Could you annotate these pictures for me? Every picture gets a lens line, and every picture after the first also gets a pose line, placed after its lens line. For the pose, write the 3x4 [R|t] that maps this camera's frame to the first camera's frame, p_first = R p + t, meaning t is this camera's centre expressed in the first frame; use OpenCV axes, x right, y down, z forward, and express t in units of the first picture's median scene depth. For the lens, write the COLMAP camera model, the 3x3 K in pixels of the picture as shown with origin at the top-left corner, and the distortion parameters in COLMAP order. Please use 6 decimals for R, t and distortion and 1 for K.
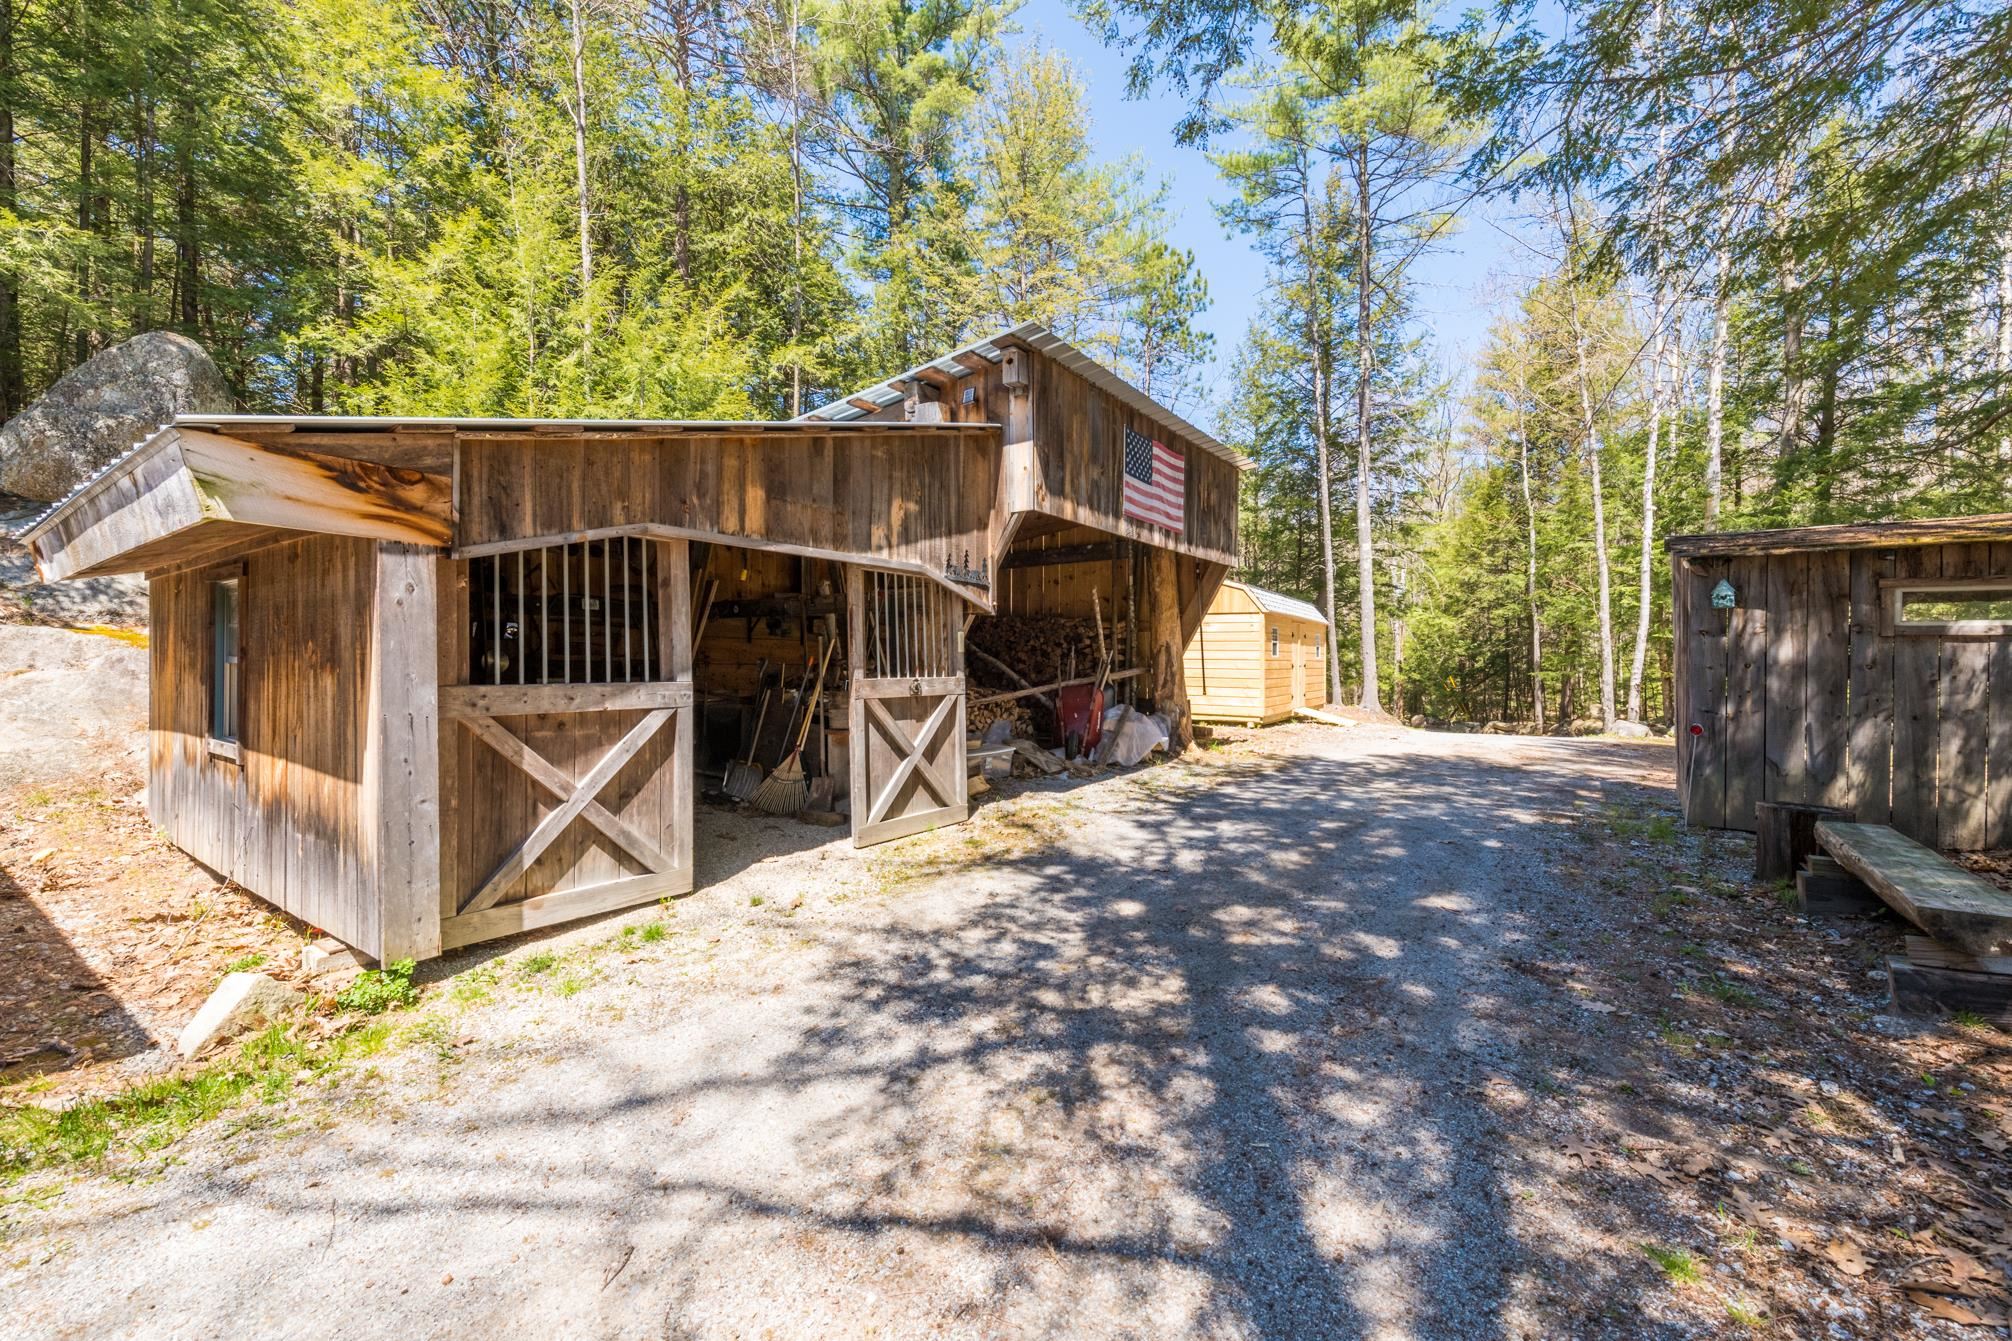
lens RADIAL K [[795.2, 0, 1004.6], [0, 795.2, 669.1], [0, 0, 1]] dist [0.002200, -0.000033]
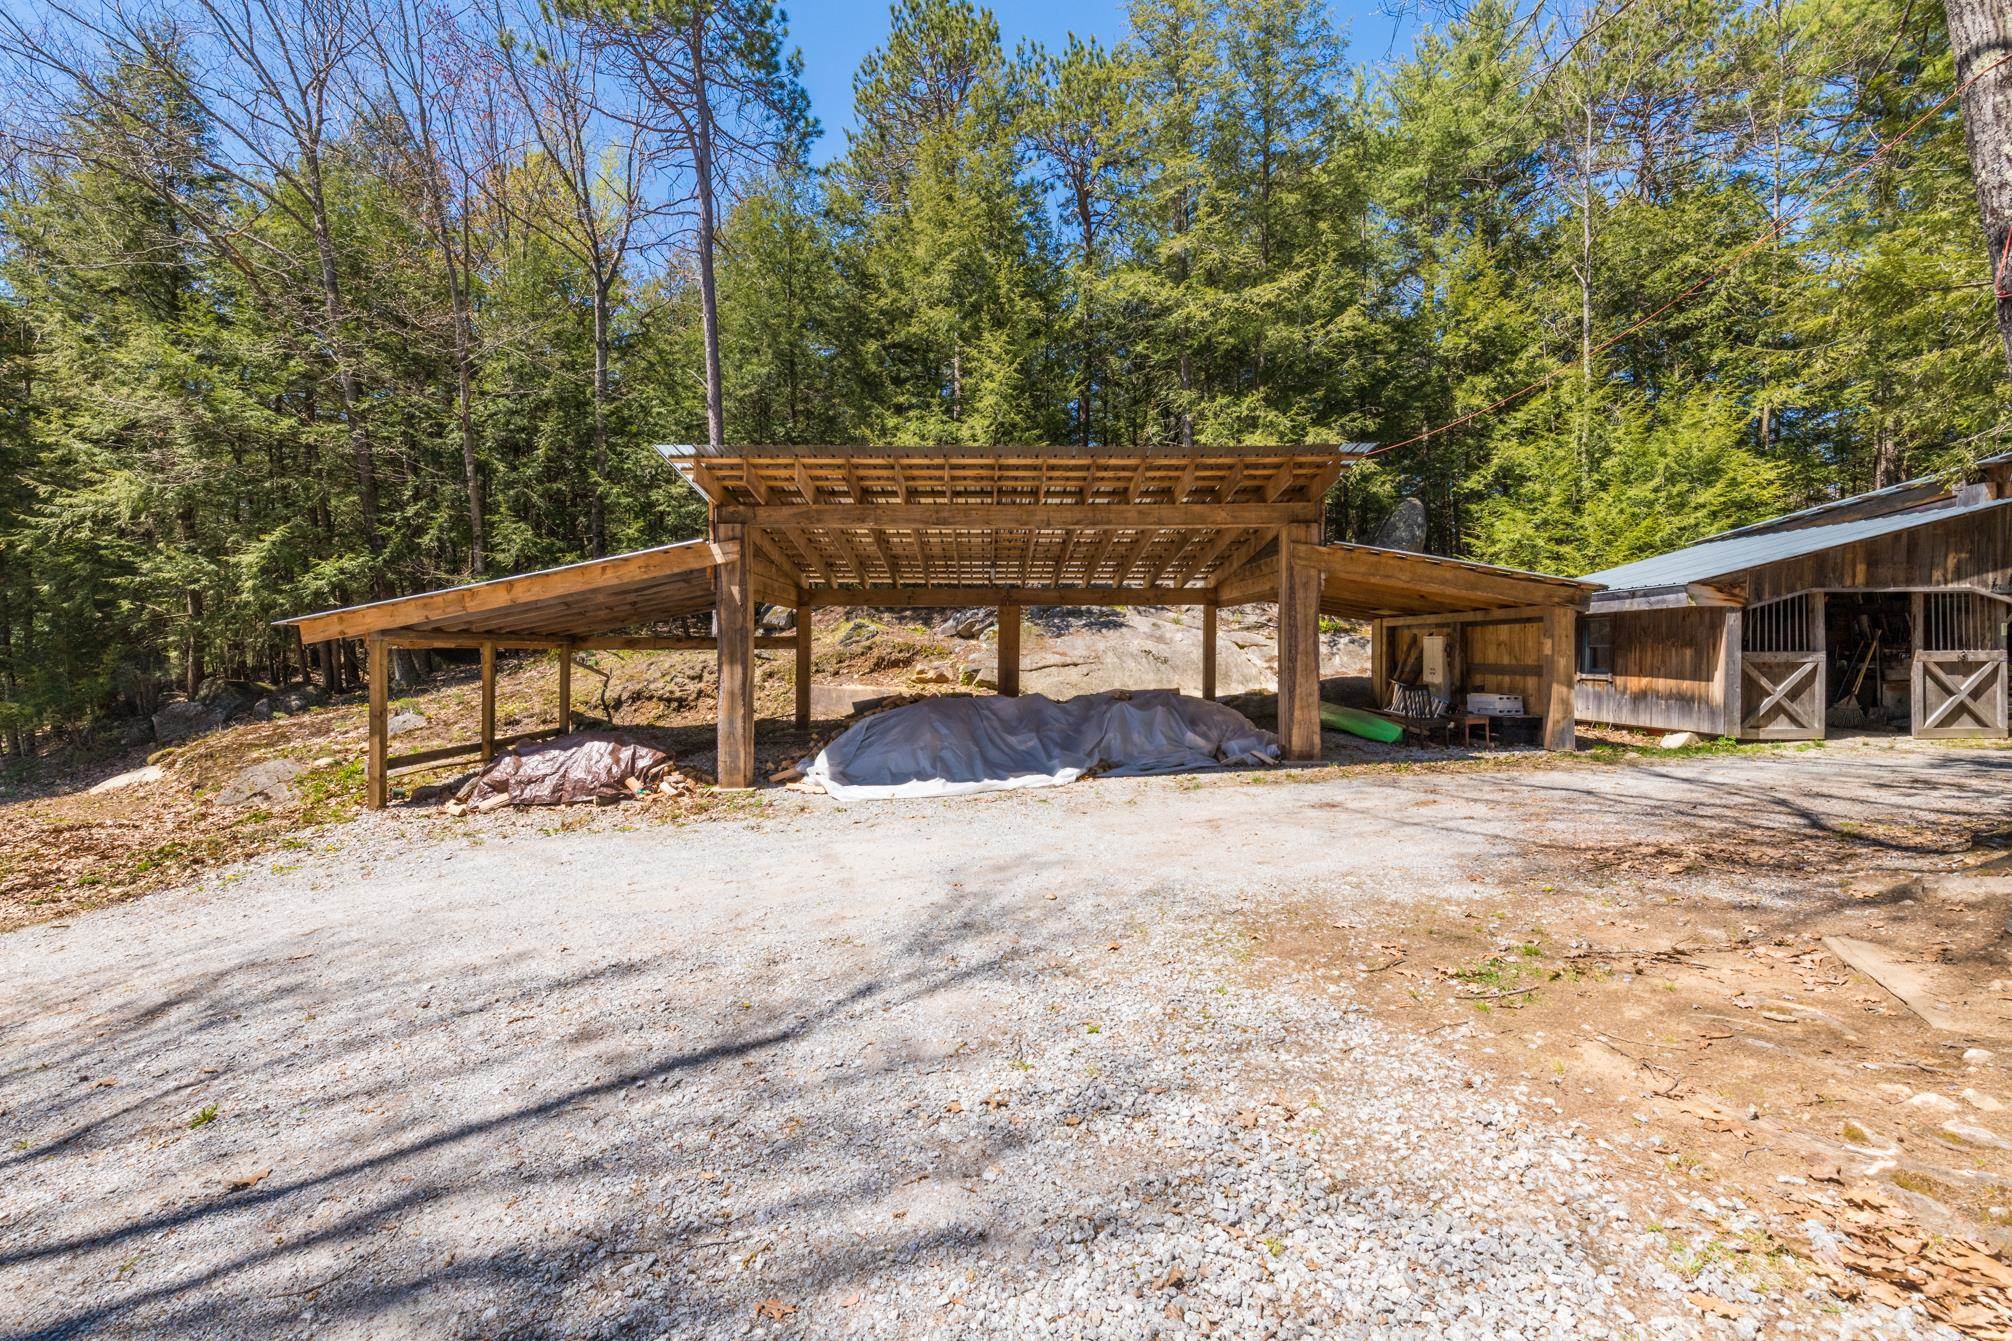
lens RADIAL K [[795.2, 0, 1011.4], [0, 795.2, 677.2], [0, 0, 1]] dist [0.002200, -0.000033]
pose [[0.595833, 0.014265, -0.802982, 0.057194], [-0.000017, 0.999842, 0.017749, 0.040719], [0.803108, -0.010562, 0.595740, -1.913537]]
